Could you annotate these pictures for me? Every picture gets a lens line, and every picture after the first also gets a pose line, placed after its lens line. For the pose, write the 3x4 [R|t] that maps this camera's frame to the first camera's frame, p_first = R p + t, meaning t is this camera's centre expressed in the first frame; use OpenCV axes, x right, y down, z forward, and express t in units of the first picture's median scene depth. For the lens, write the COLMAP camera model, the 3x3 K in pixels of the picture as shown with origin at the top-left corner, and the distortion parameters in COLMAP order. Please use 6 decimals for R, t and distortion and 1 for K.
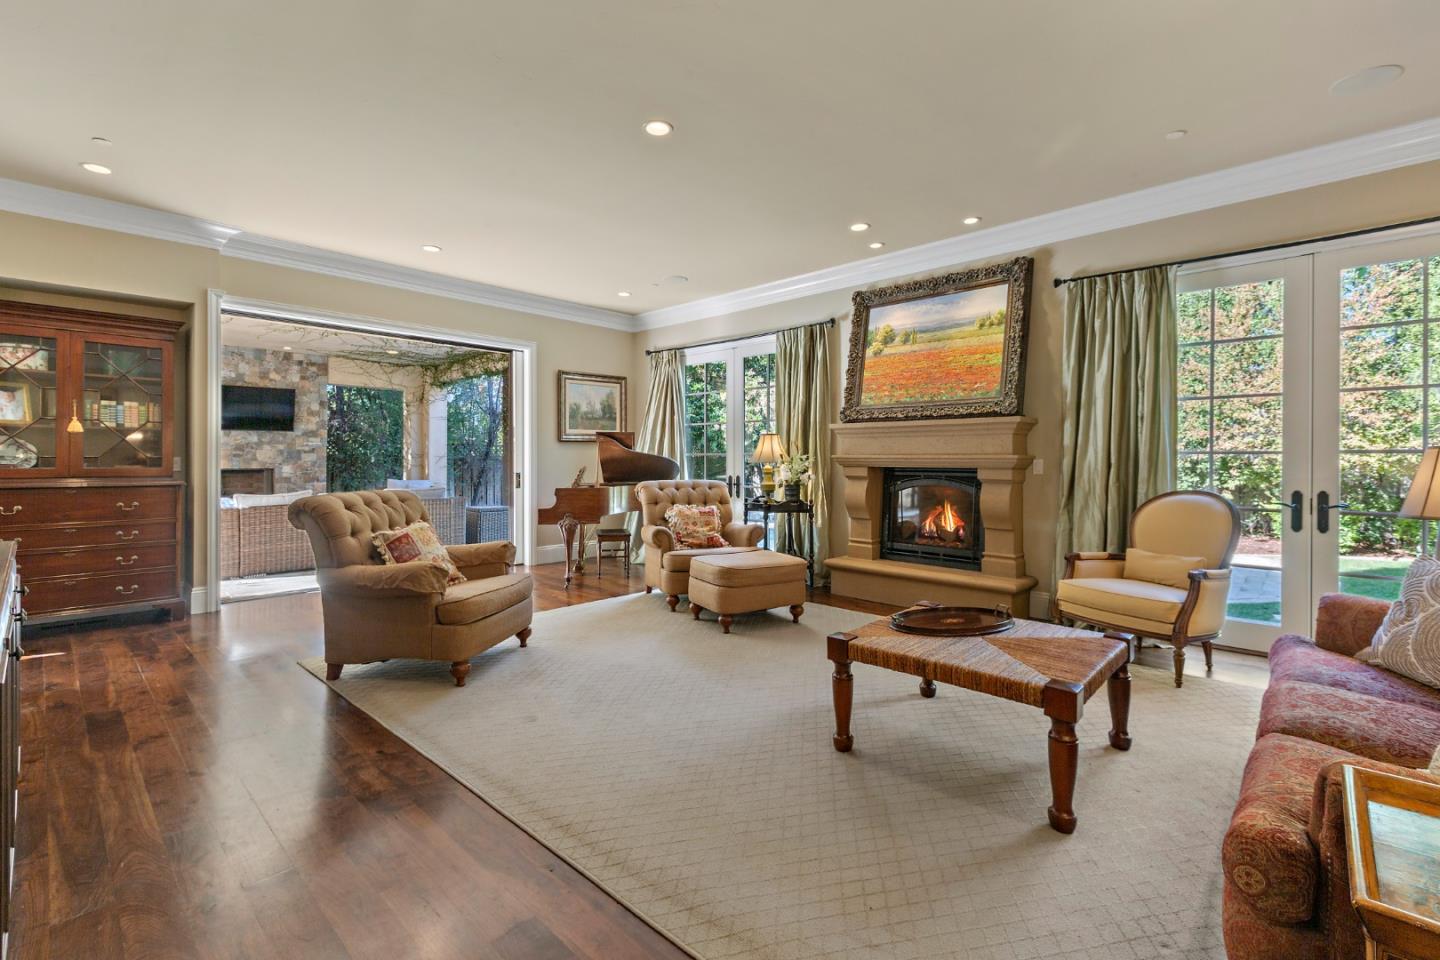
lens RADIAL K [[642.2, 0, 717.7], [0, 642.2, 463.2], [0, 0, 1]] dist [0.049150, -0.024372]
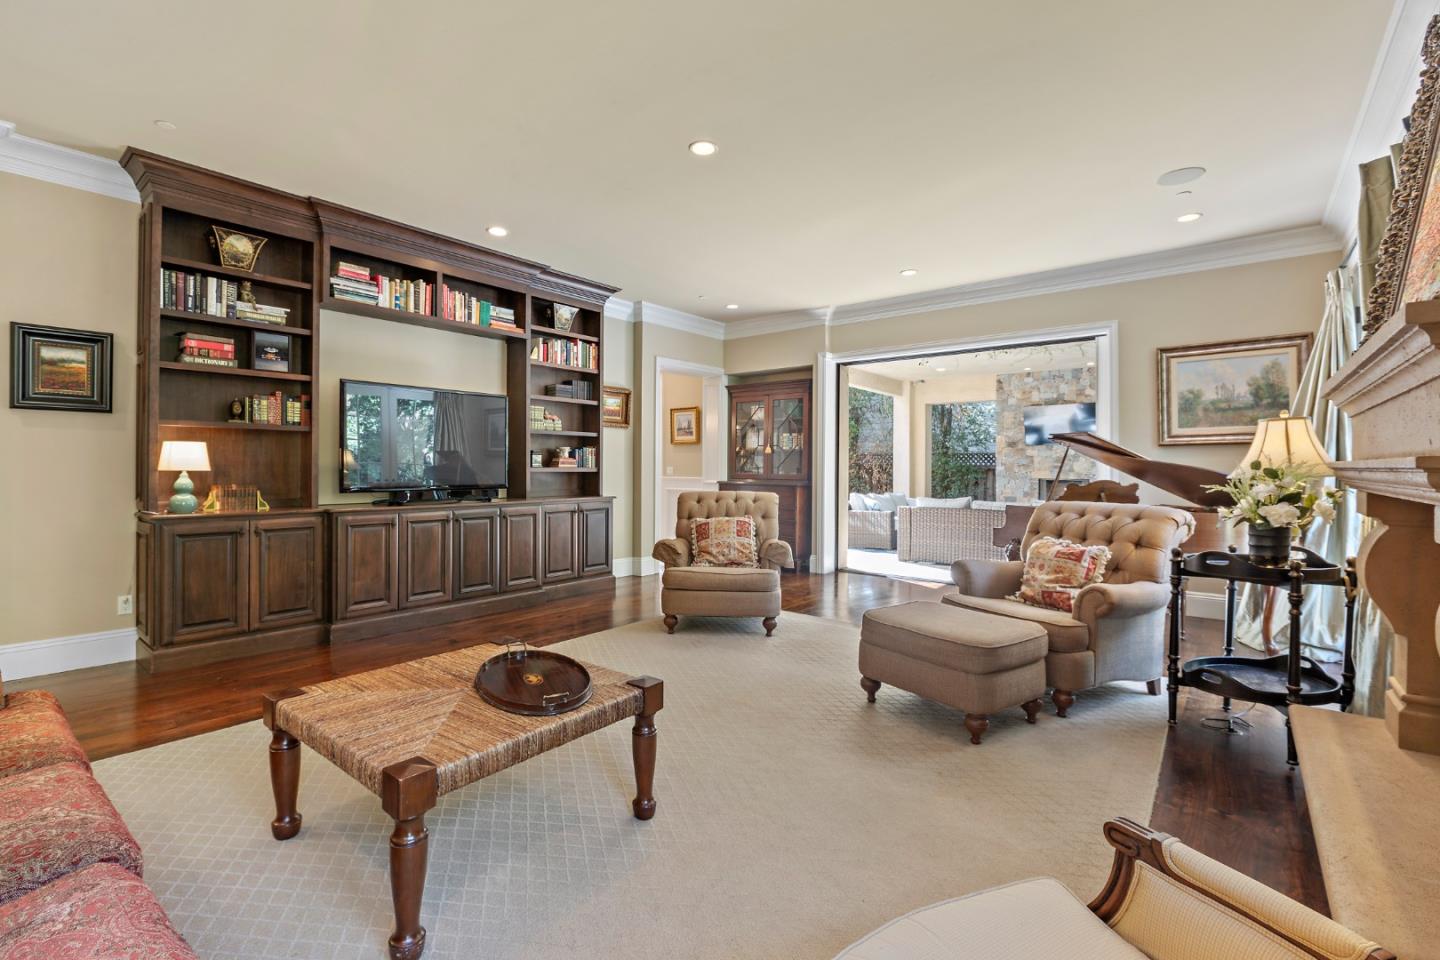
lens RADIAL K [[649.6, 0, 715.8], [0, 649.6, 469.3], [0, 0, 1]] dist [-0.000672, -0.000248]
pose [[0.080530, 0.001109, -0.996752, 0.326316], [-0.011534, 0.999933, 0.000181, -0.001502], [0.996685, 0.011482, 0.080538, 0.326491]]
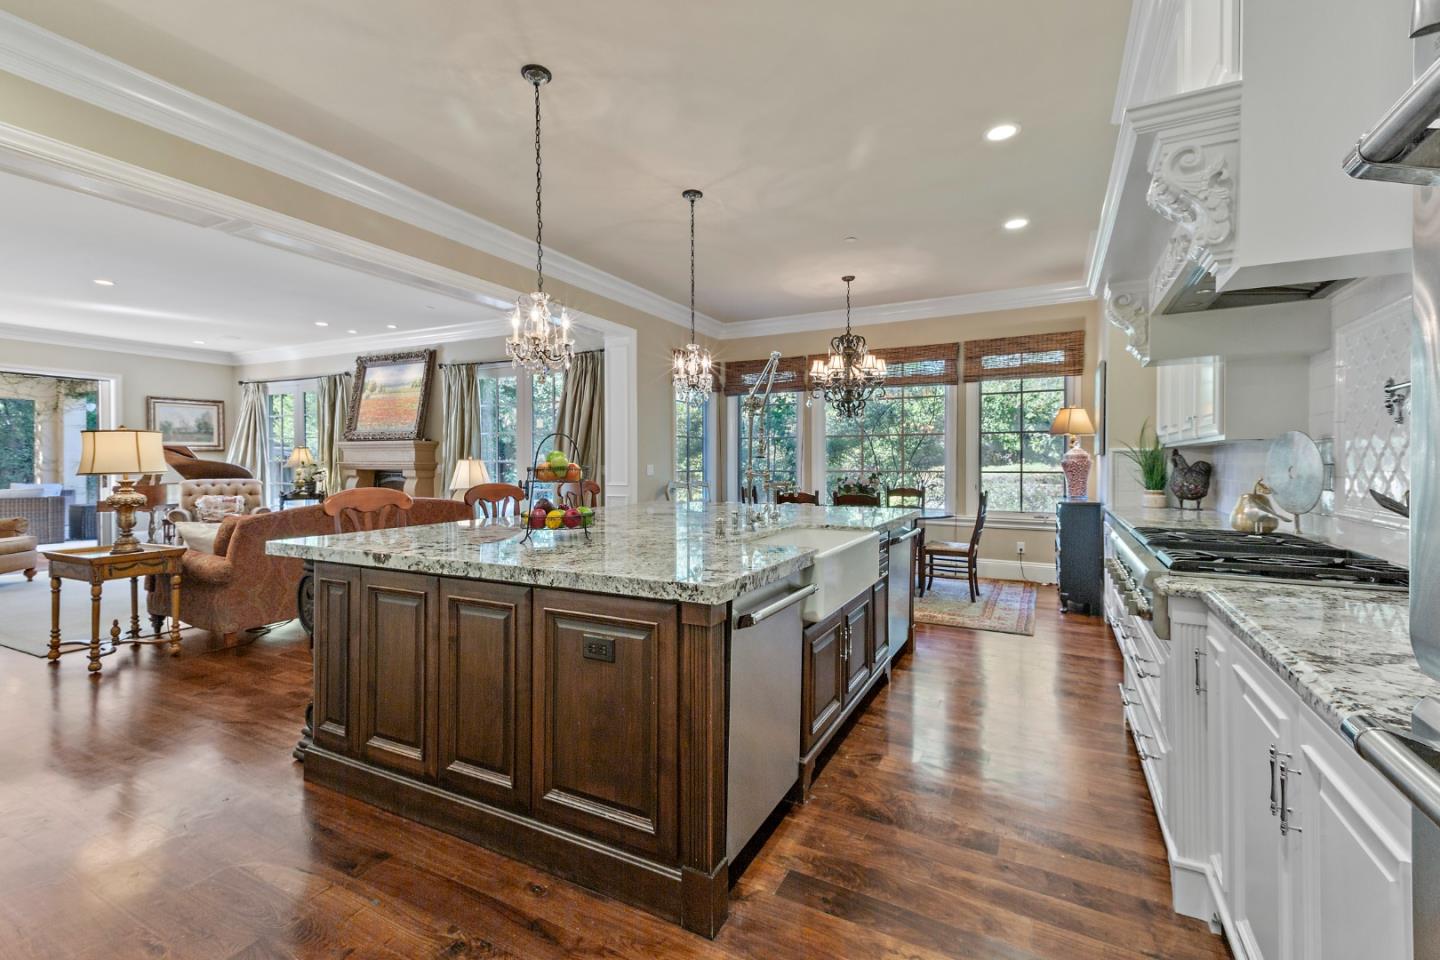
lens RADIAL K [[636.3, 0, 725.3], [0, 636.3, 466.2], [0, 0, 1]] dist [0.015533, -0.000442]
pose [[0.957801, -0.001255, 0.287428, 0.363619], [0.001188, 0.999999, 0.000409, -0.001371], [-0.287428, -0.000050, 0.957802, -0.424921]]
